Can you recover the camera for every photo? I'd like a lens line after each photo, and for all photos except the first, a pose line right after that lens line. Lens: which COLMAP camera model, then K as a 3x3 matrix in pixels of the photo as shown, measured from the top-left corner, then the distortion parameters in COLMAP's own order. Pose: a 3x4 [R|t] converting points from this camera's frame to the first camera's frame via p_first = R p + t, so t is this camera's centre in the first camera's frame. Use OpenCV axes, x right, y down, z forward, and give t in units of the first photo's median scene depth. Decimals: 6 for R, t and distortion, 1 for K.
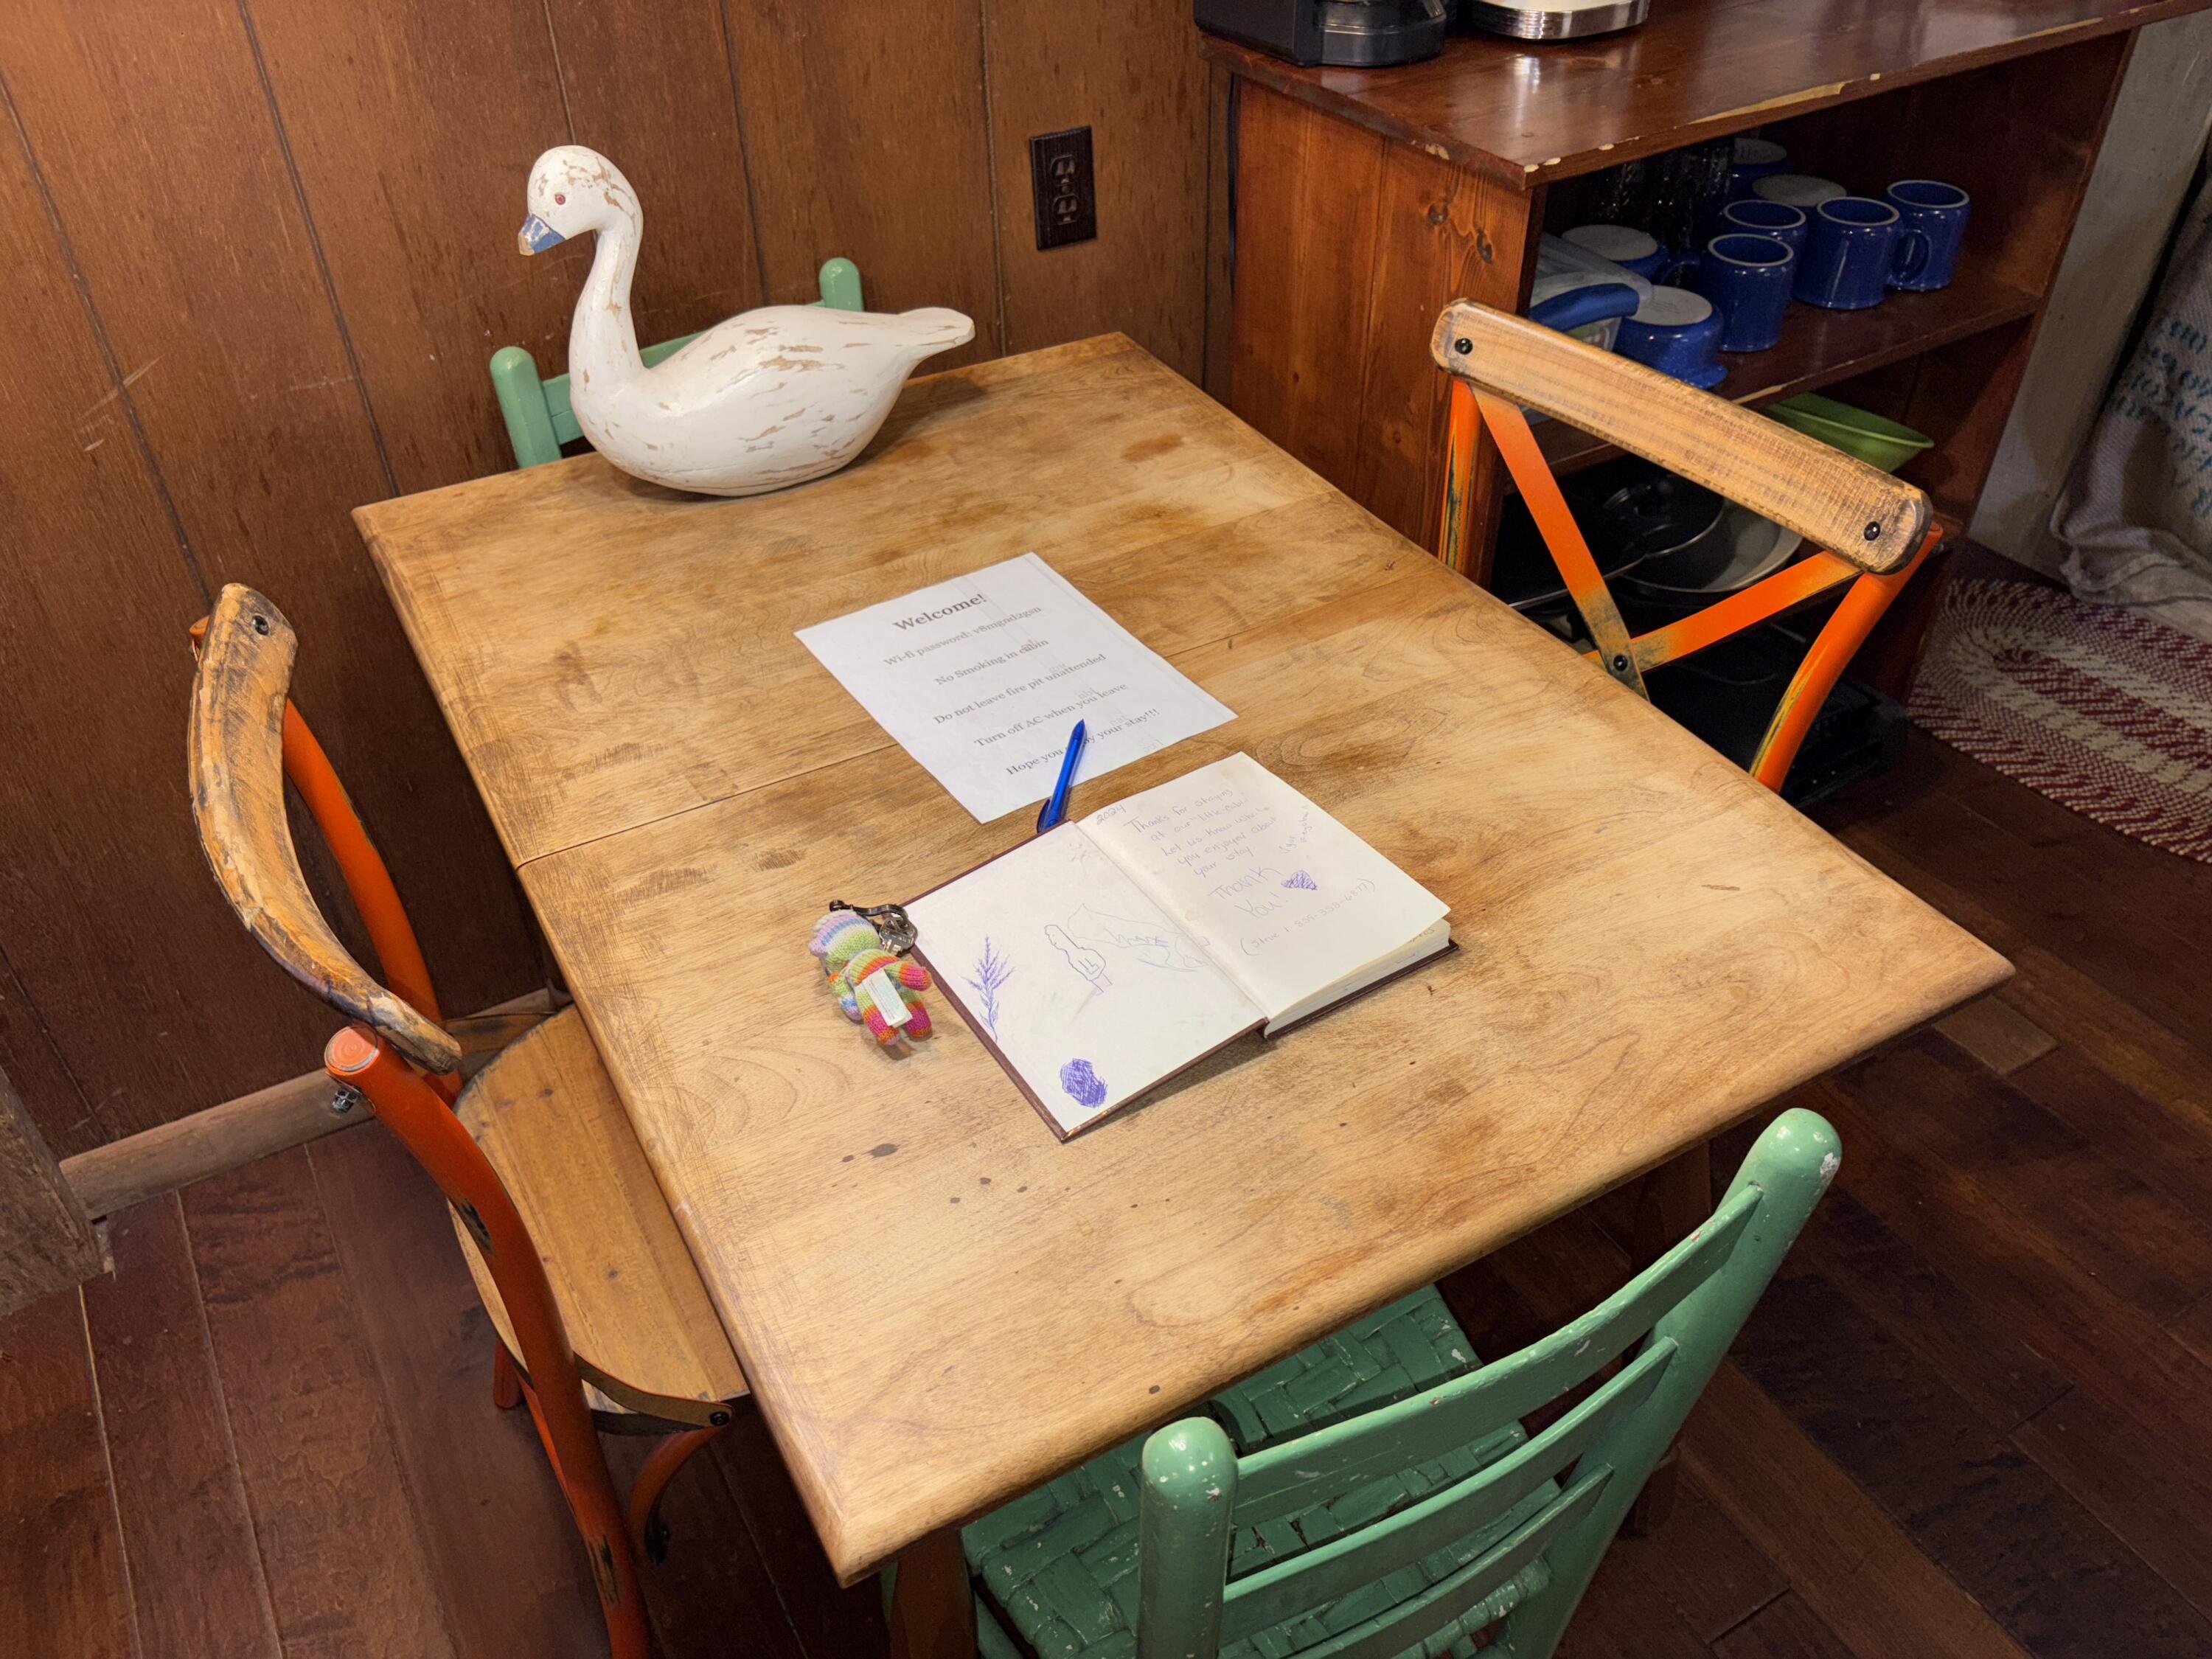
lens RADIAL K [[1683.8, 0, 1100.8], [0, 1683.8, 864.8], [0, 0, 1]] dist [0.003262, -0.003544]
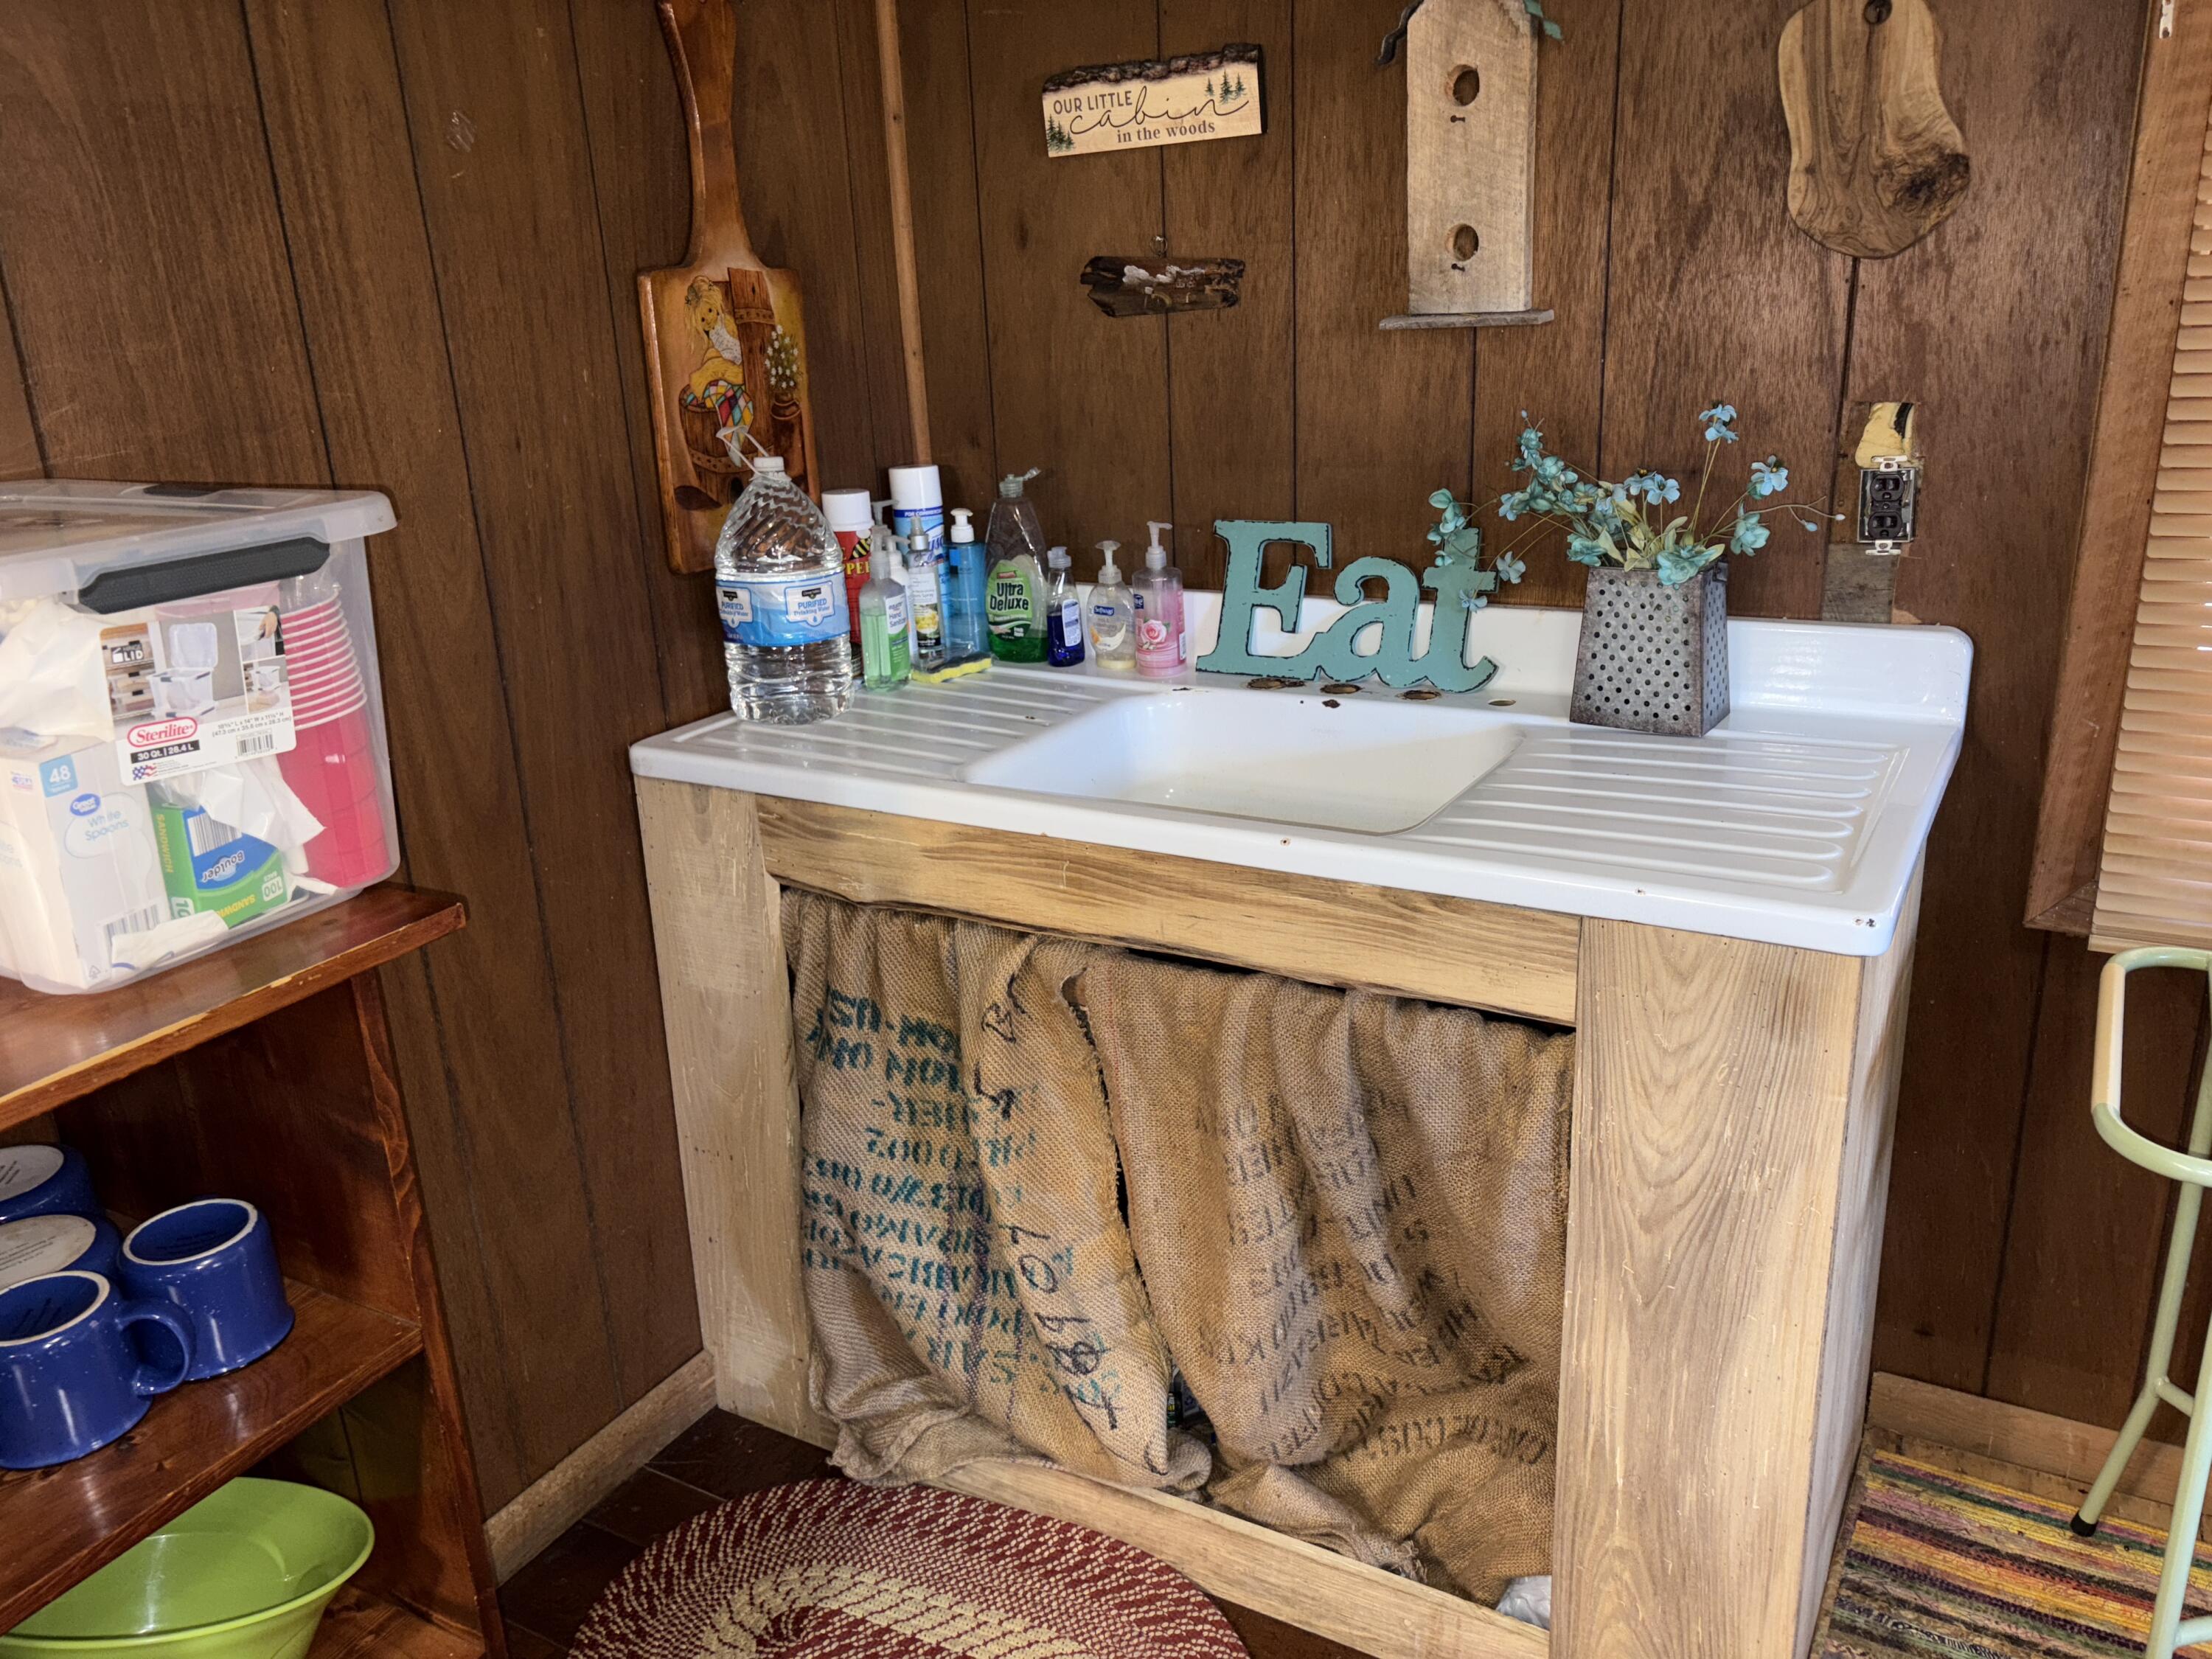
lens RADIAL K [[1682.2, 0, 1110.7], [0, 1682.2, 842.0], [0, 0, 1]] dist [0.009459, -0.010048]
pose [[0.866416, -0.181256, 0.465262, 0.654805], [0.344612, 0.891359, -0.294486, -0.274820], [-0.361339, 0.415482, 0.834751, 0.343470]]
